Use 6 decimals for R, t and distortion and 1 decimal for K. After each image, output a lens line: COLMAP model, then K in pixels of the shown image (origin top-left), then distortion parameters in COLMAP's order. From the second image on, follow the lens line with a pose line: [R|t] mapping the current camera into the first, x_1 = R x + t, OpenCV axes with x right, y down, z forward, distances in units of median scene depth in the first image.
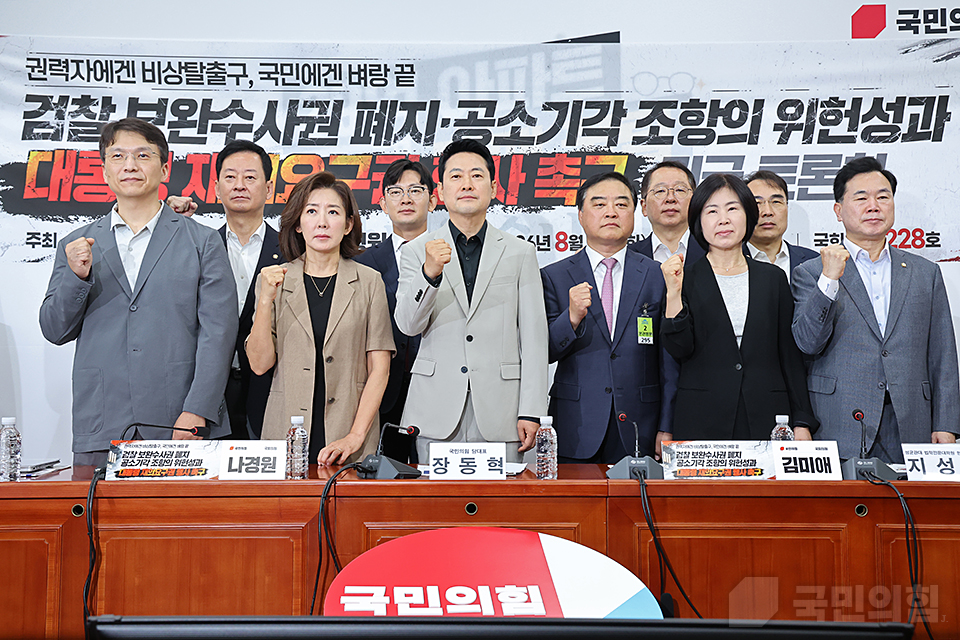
lens RADIAL K [[1186.7, 0, 480.6], [0, 1186.7, 323.7], [0, 0, 1]] dist [0.089944, 0.126345]
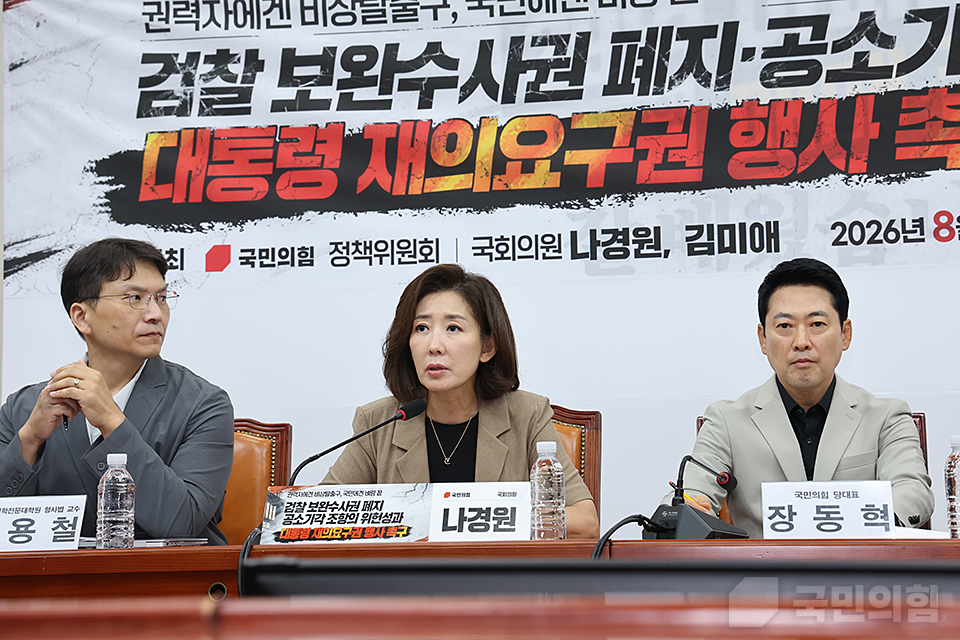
lens RADIAL K [[1731.9, 0, 480.0], [0, 1731.9, 320.0], [0, 0, 1]] dist [0.256973, 0.074625]
pose [[0.985331, -0.035030, -0.167021, -0.019159], [0.021216, 0.996258, -0.083788, 0.052751], [0.169331, 0.079015, 0.982387, 0.047546]]
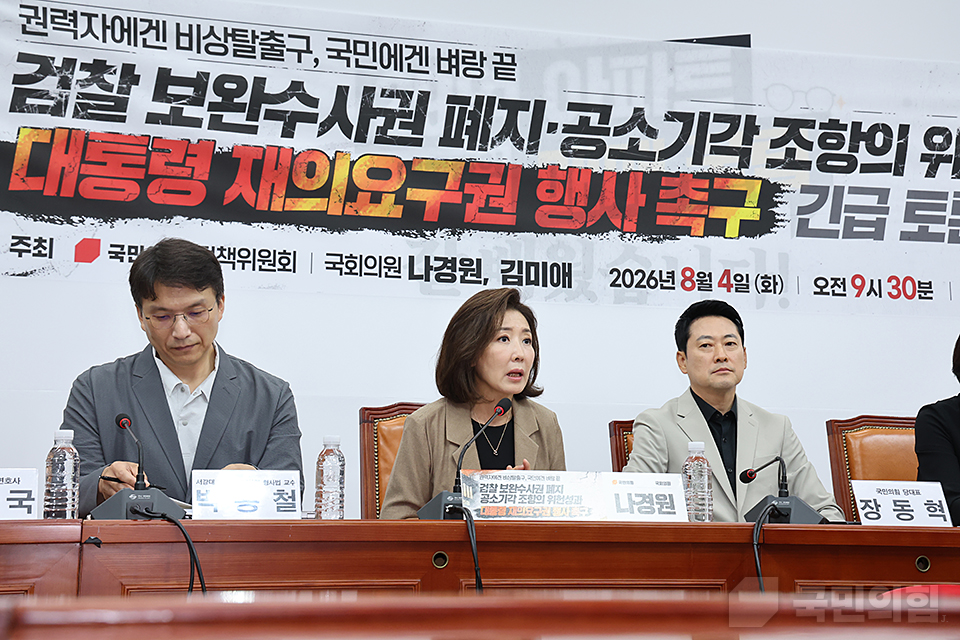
lens RADIAL K [[1458.1, 0, 478.7], [0, 1458.1, 316.1], [0, 0, 1]] dist [0.193172, 0.096610]
pose [[0.972238, 0.037829, 0.230915, -0.304462], [-0.017398, 0.995800, -0.089883, 0.049642], [-0.233345, 0.083370, 0.968813, 0.055875]]
